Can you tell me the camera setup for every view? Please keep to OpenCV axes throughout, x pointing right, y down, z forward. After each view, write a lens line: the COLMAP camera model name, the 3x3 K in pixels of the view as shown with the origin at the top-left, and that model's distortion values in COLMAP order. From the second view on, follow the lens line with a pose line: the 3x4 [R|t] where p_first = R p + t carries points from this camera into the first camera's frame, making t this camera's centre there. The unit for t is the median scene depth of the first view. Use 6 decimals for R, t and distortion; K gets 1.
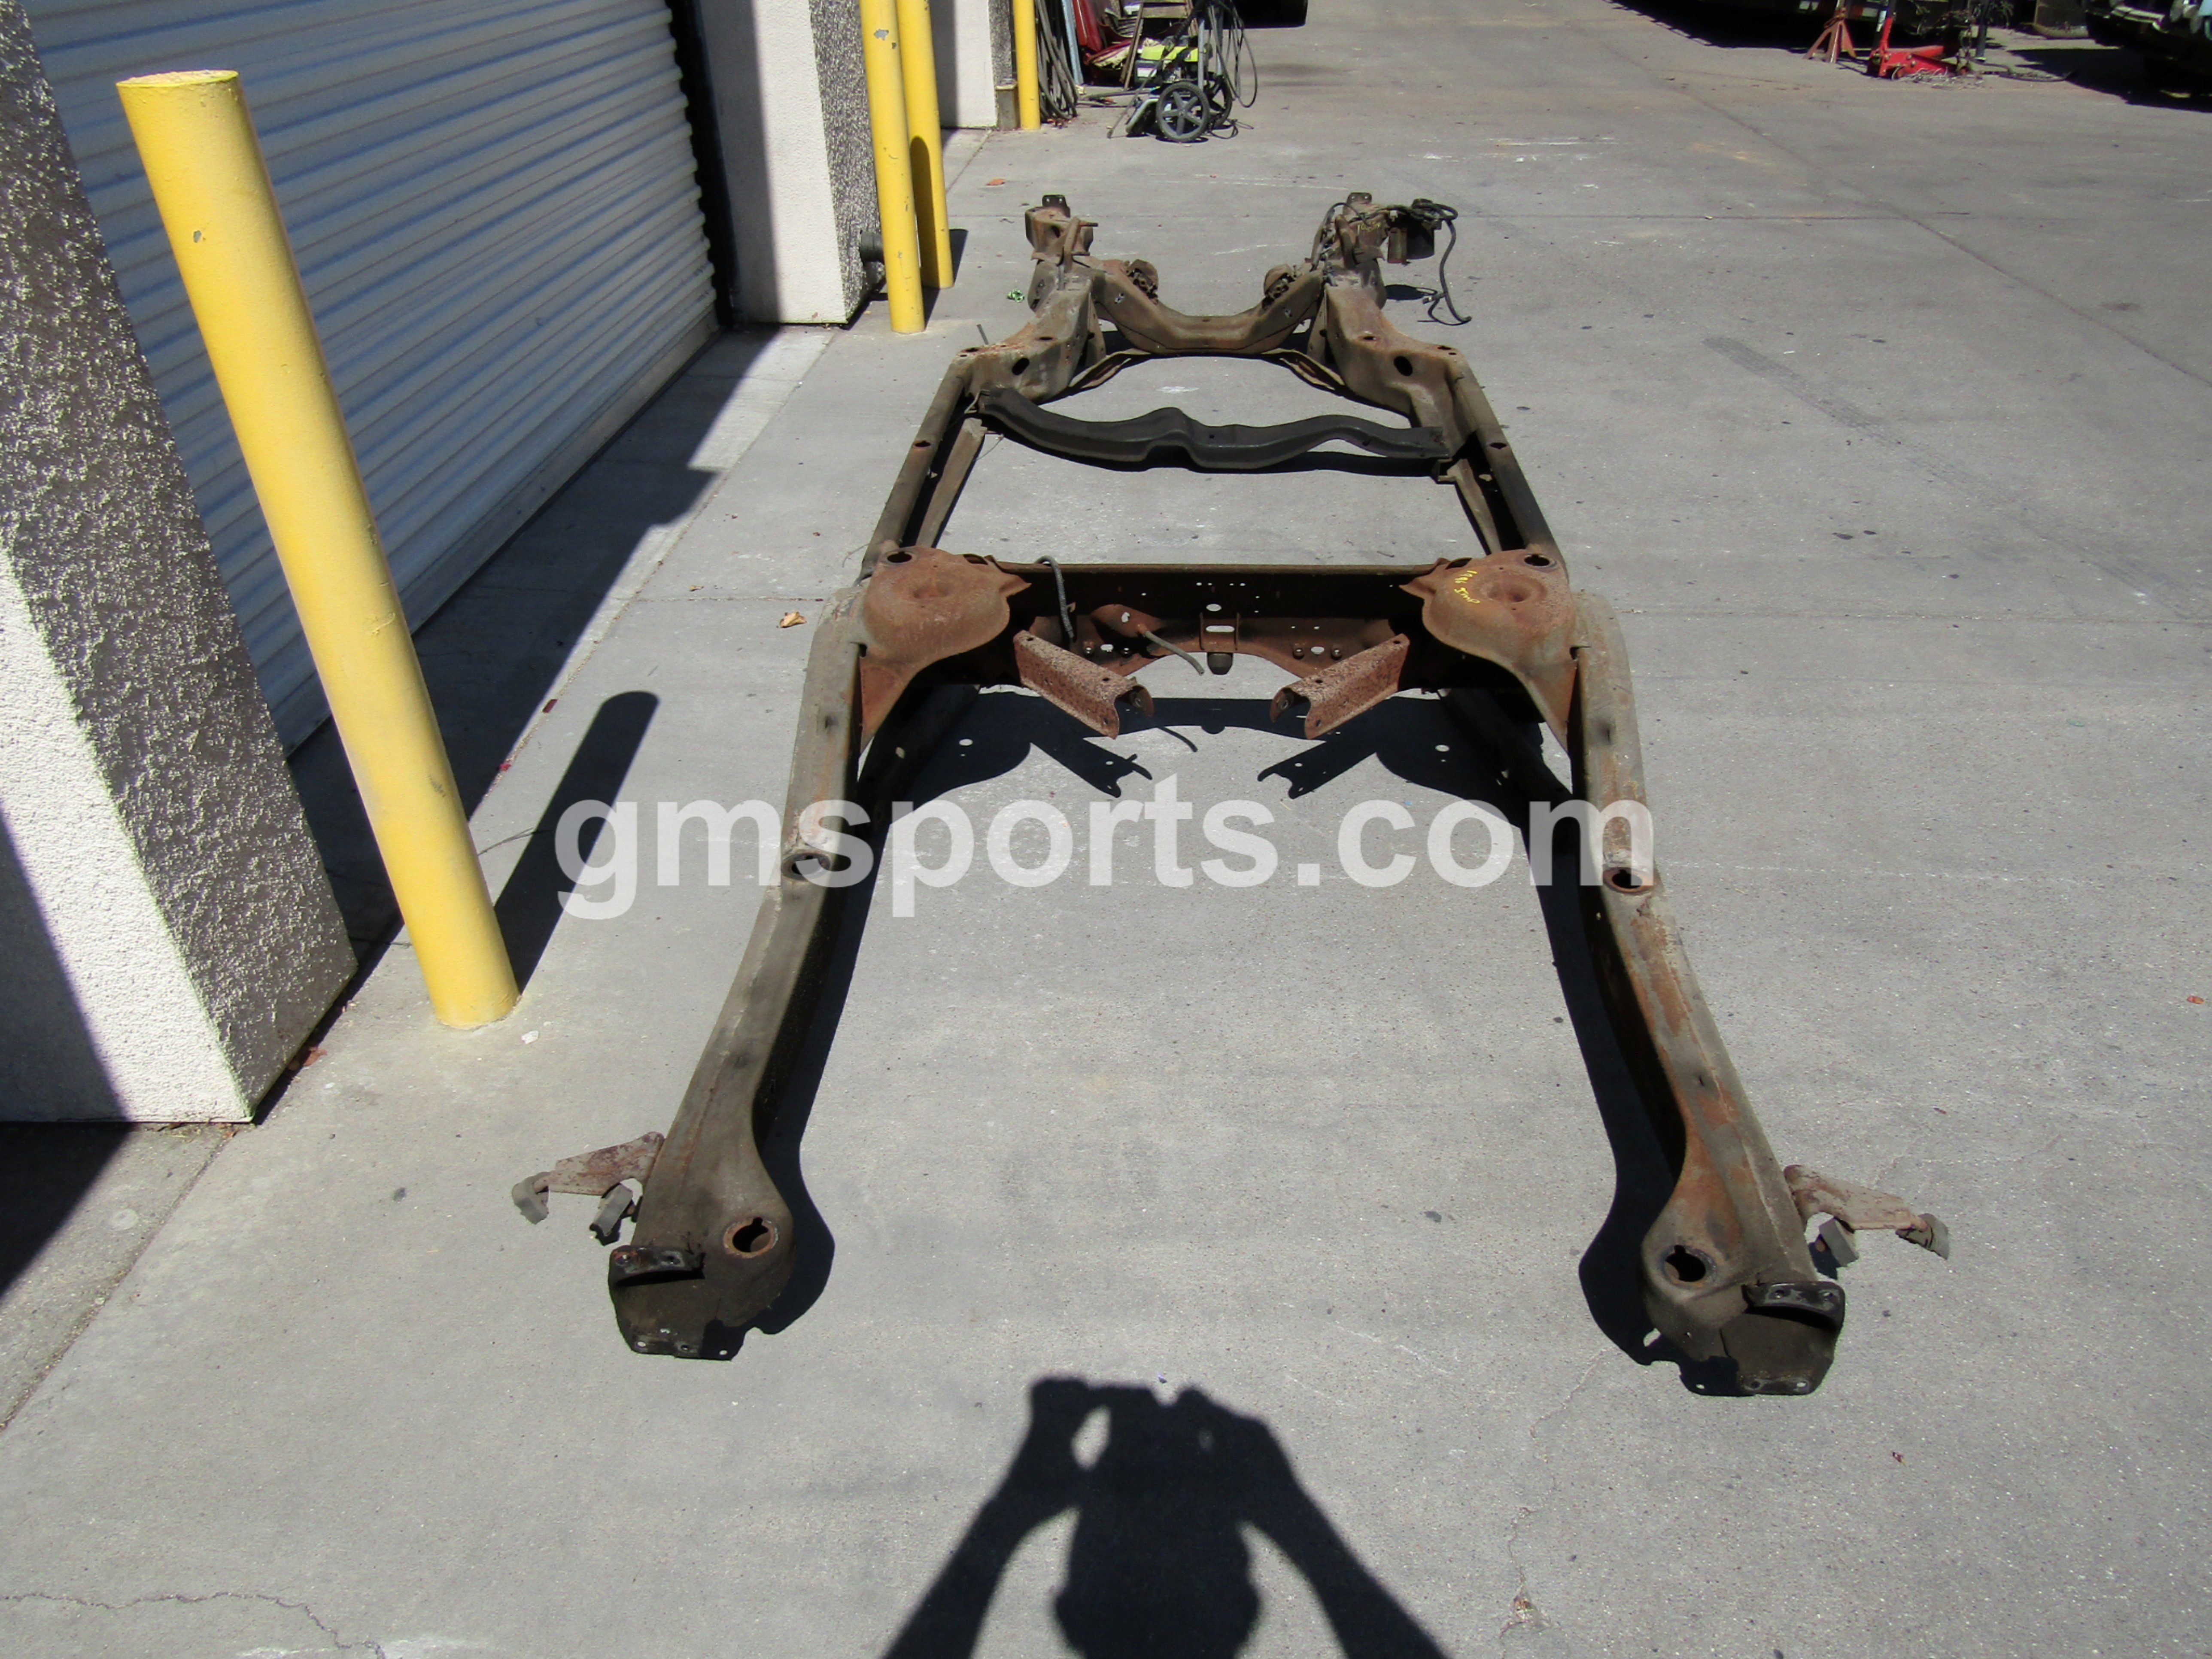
lens RADIAL K [[1571.2, 0, 1114.8], [0, 1571.2, 819.6], [0, 0, 1]] dist [-0.007397, 0.004129]
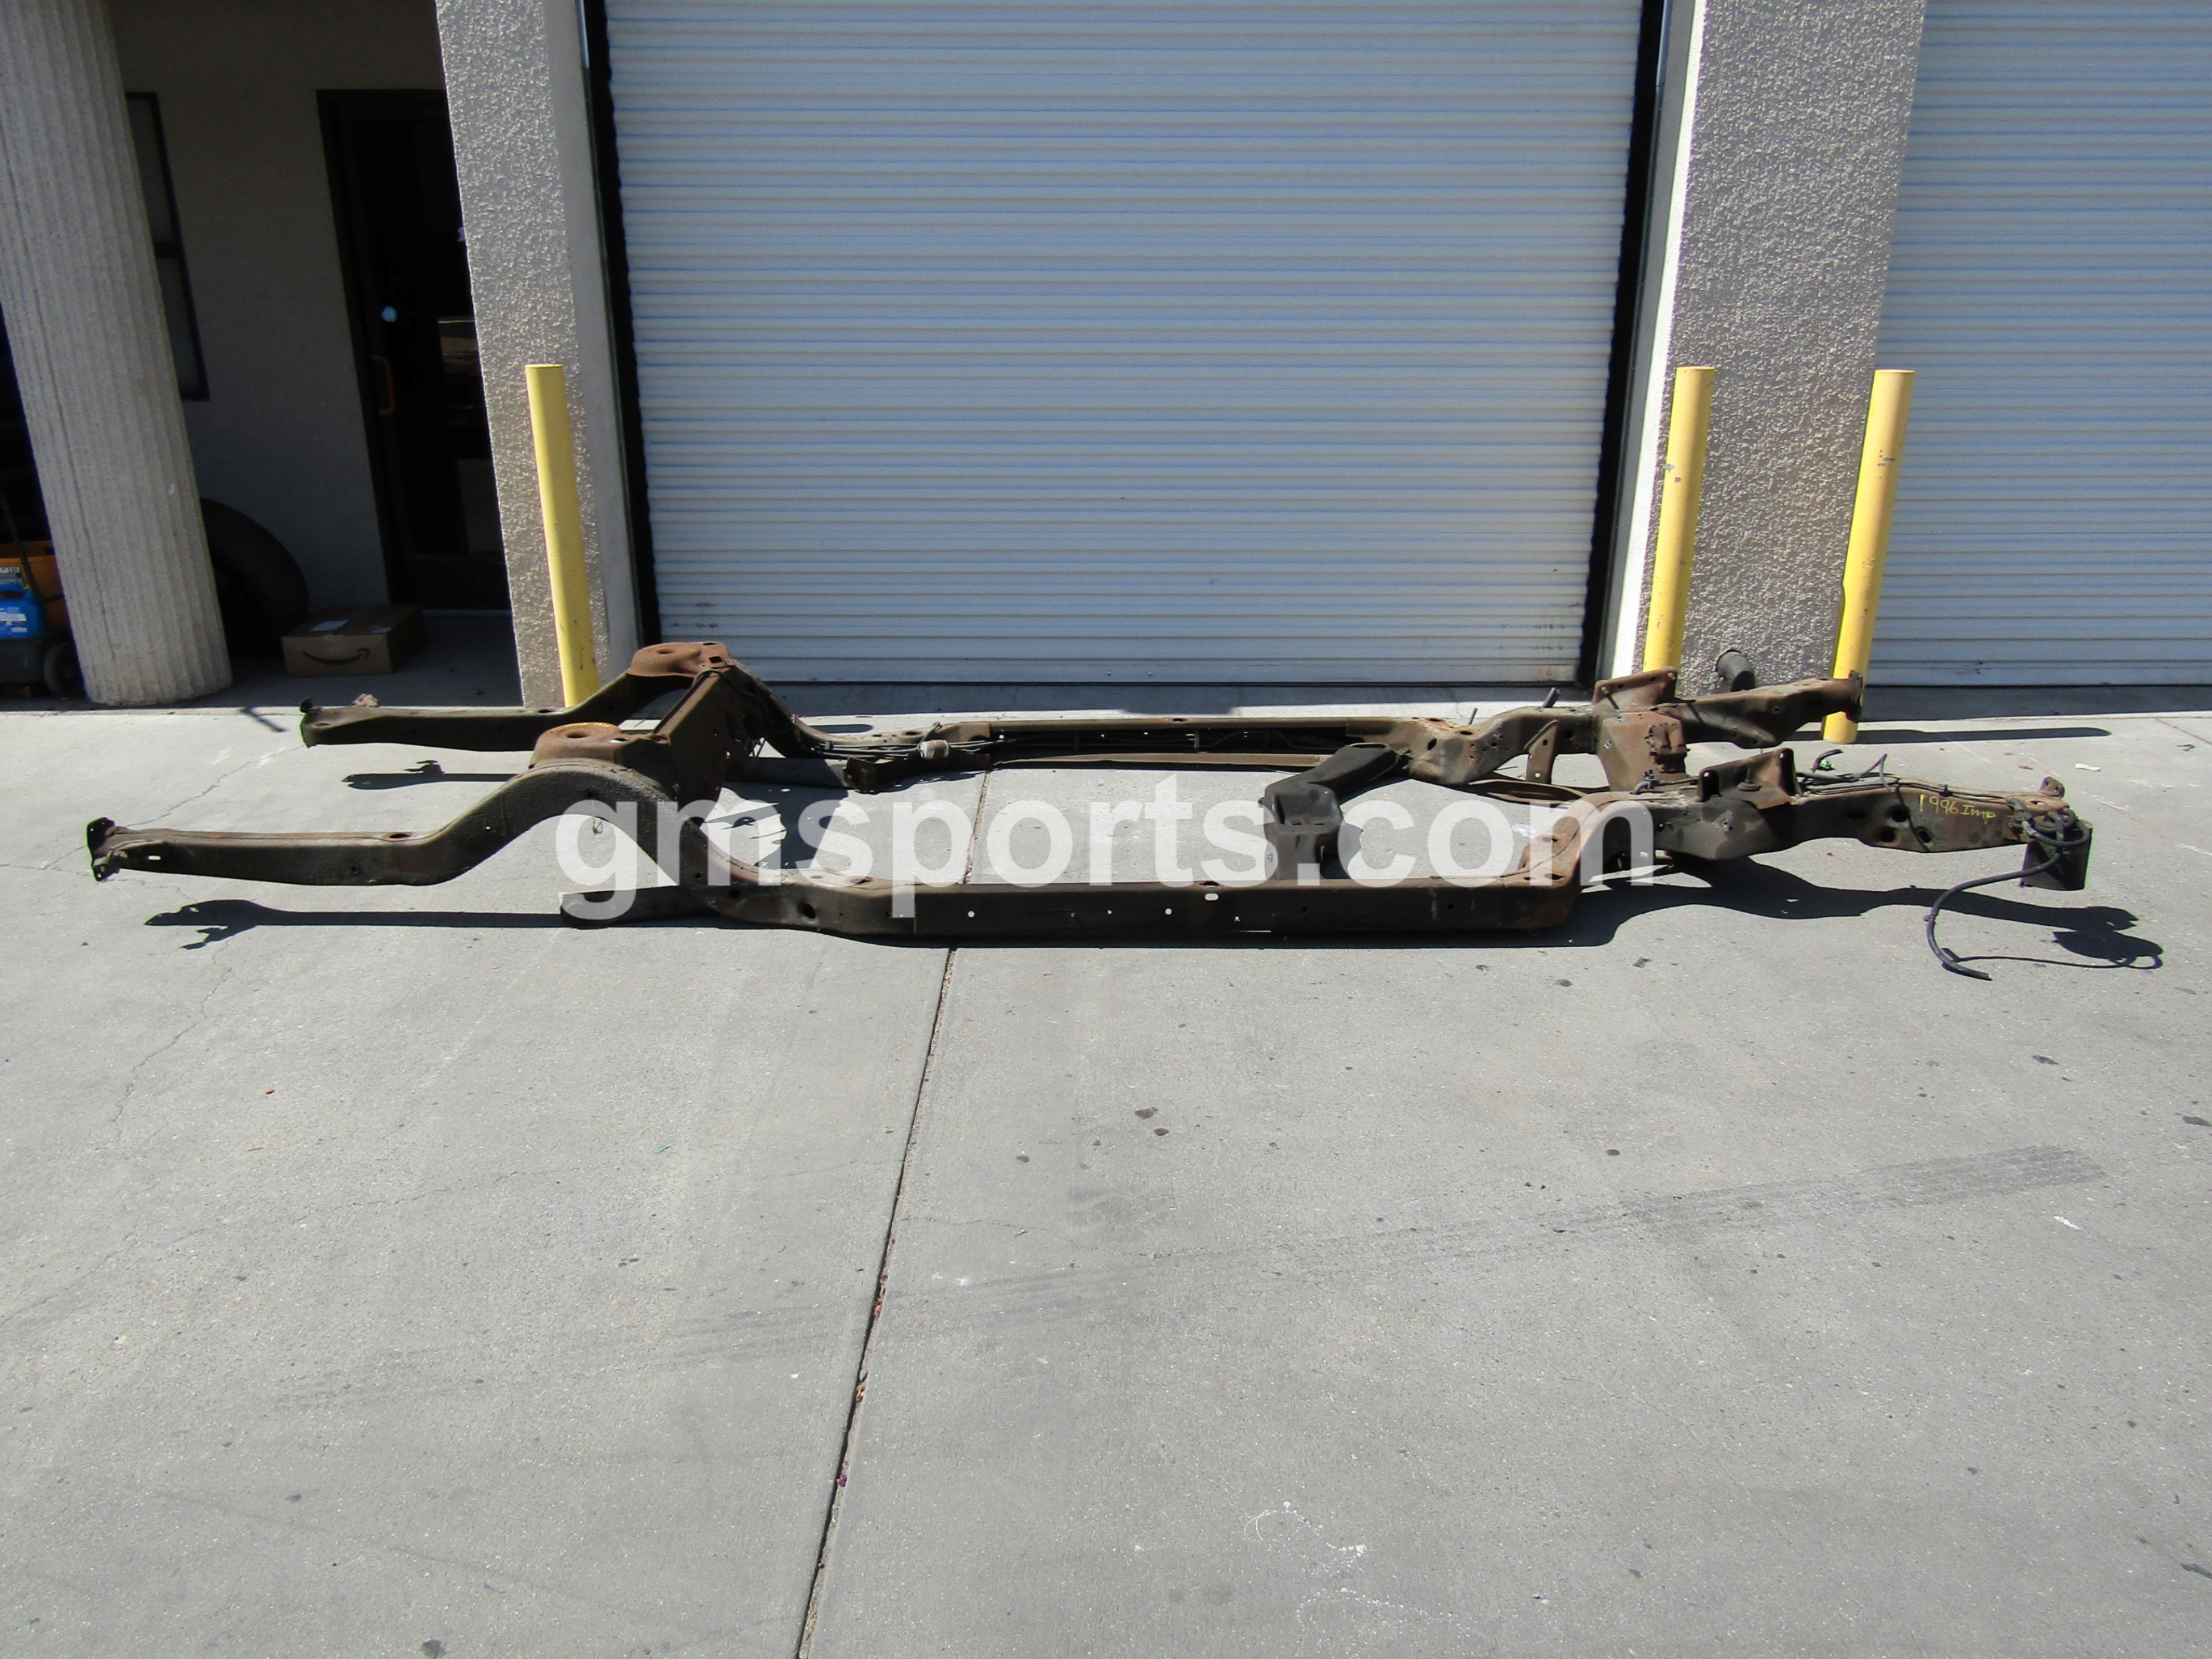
lens RADIAL K [[1571.2, 0, 1107.1], [0, 1571.2, 838.1], [0, 0, 1]] dist [-0.007397, 0.004129]
pose [[0.060730, 0.362670, -0.929937, 1.212701], [-0.532600, 0.799719, 0.277104, -0.528917], [0.844185, 0.478456, 0.241725, 0.734956]]
